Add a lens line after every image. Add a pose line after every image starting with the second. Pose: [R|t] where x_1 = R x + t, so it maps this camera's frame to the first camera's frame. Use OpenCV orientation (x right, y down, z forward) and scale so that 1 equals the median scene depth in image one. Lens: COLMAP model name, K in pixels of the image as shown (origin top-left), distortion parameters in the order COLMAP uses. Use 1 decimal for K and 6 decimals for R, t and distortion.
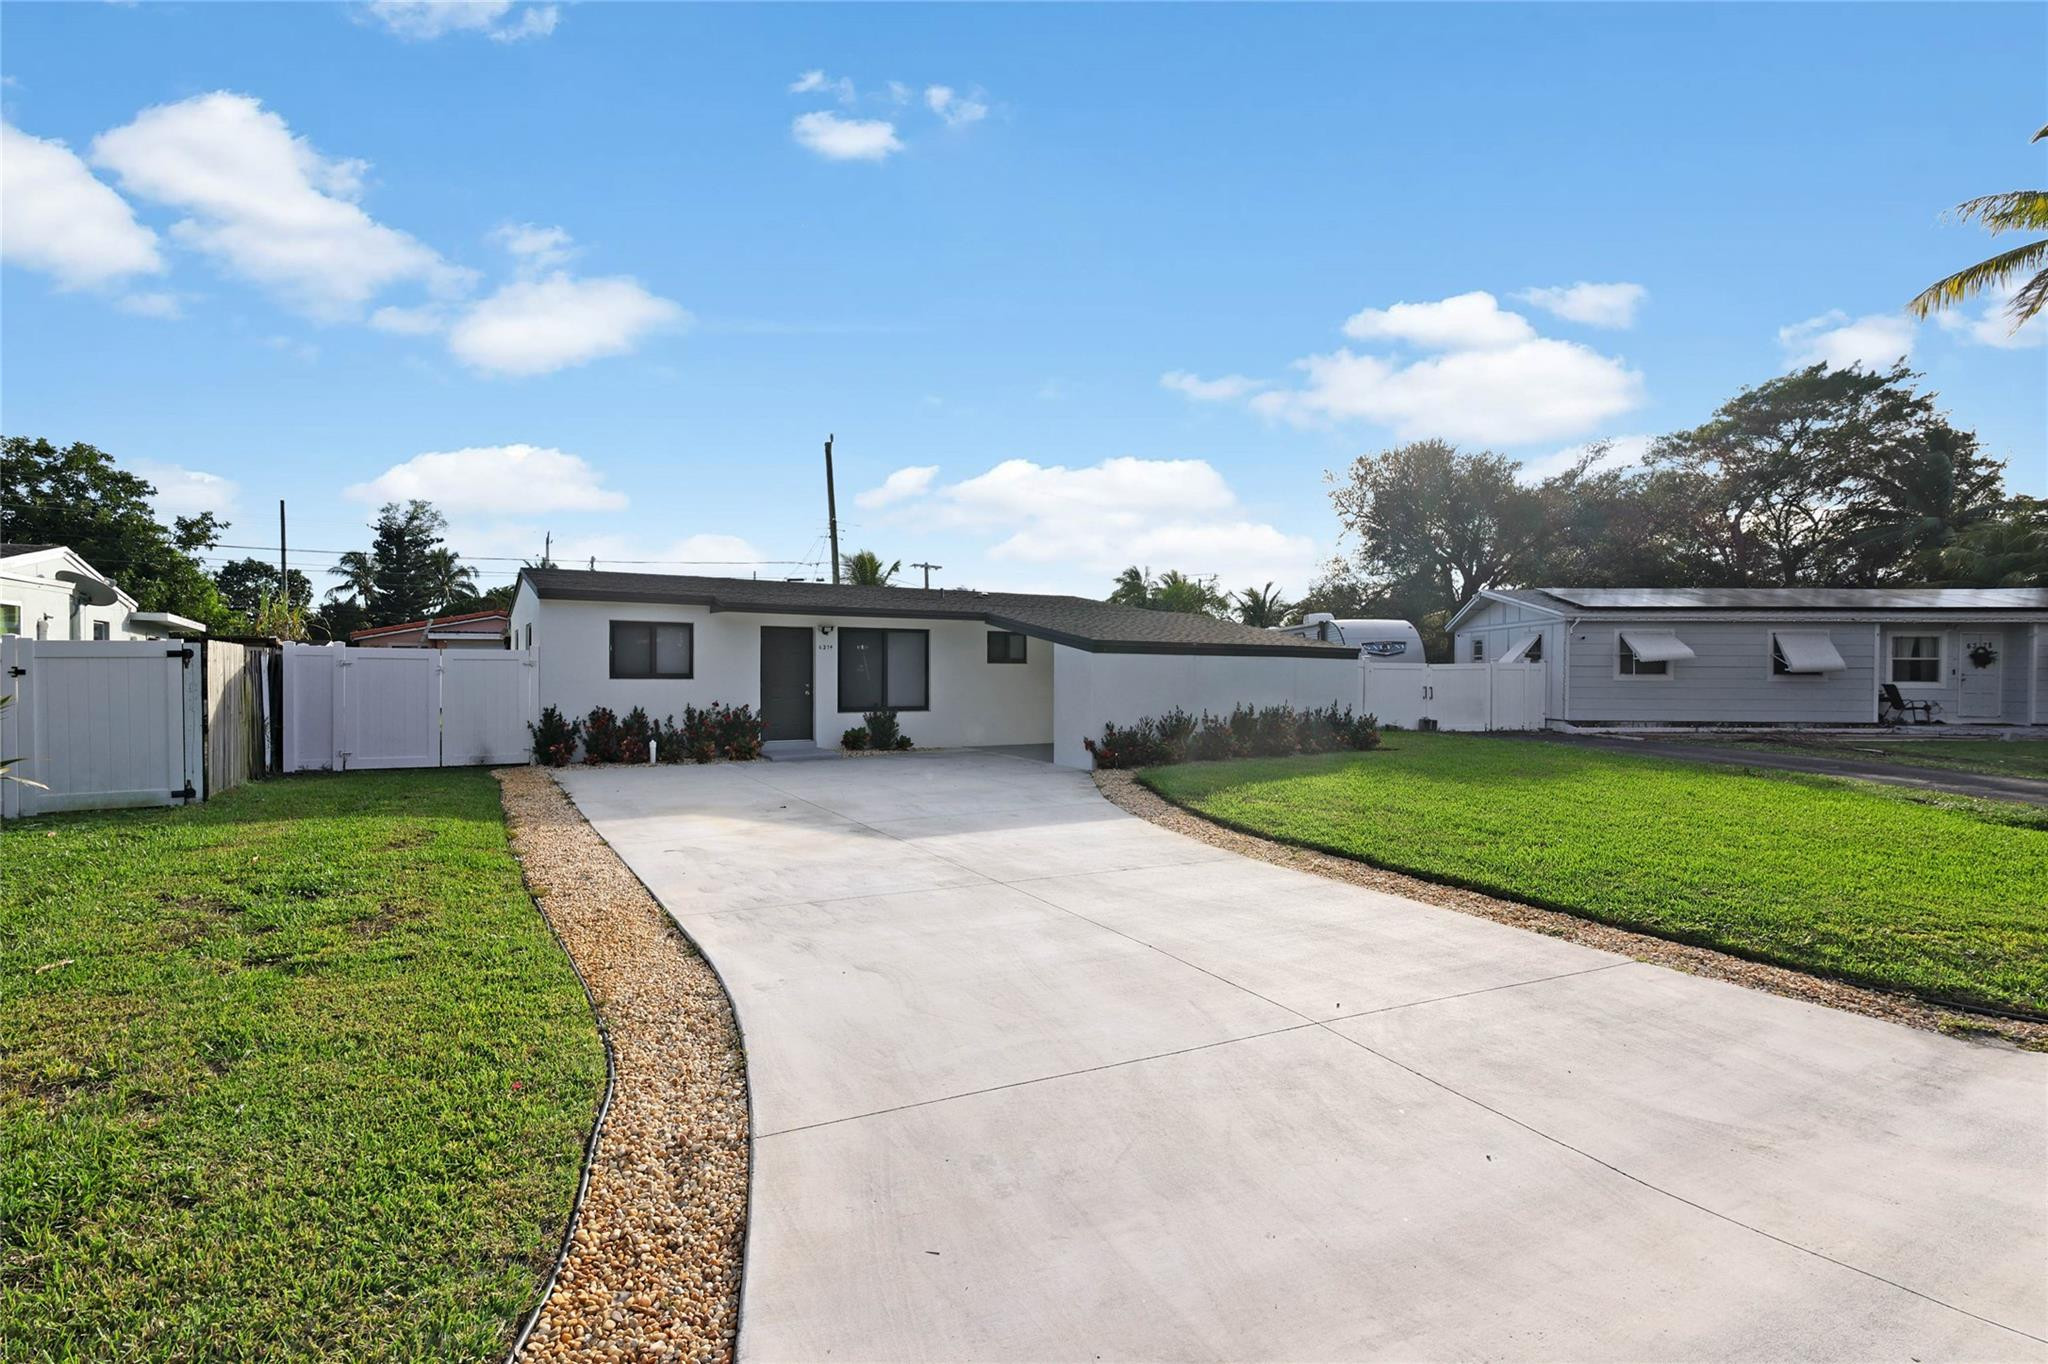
lens RADIAL K [[963.4, 0, 1029.4], [0, 963.4, 696.6], [0, 0, 1]] dist [-0.000076, 0.000384]
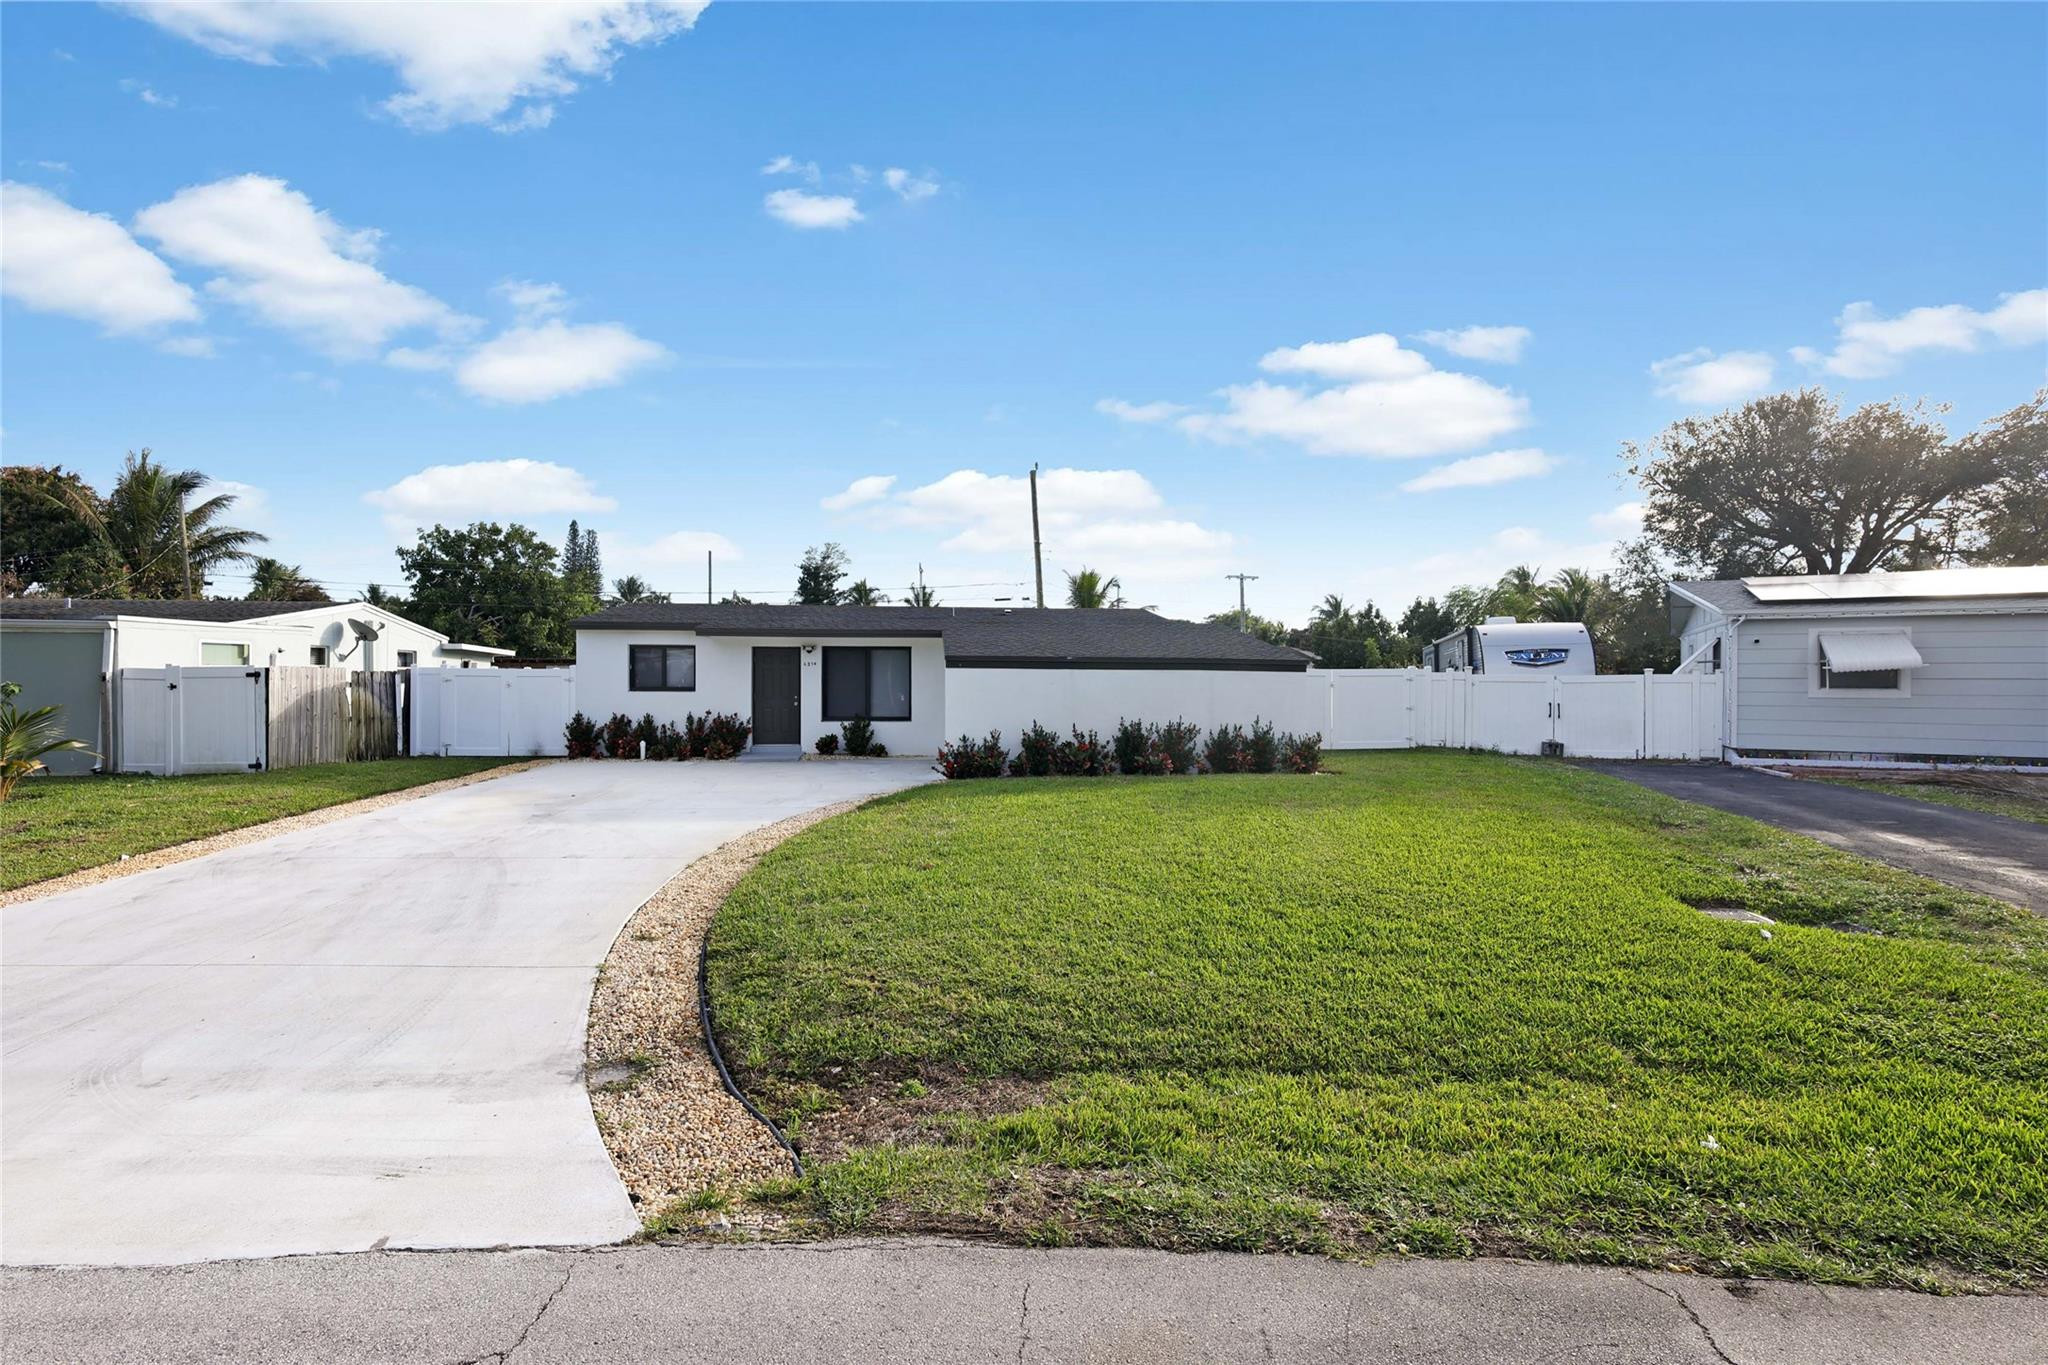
lens RADIAL K [[956.8, 0, 1031.5], [0, 956.8, 683.2], [0, 0, 1]] dist [0.001030, 0.000292]
pose [[0.902908, -0.000224, -0.429834, 0.502943], [-0.010523, 0.999689, -0.022626, -0.005270], [0.429705, 0.024953, 0.902624, 0.085138]]
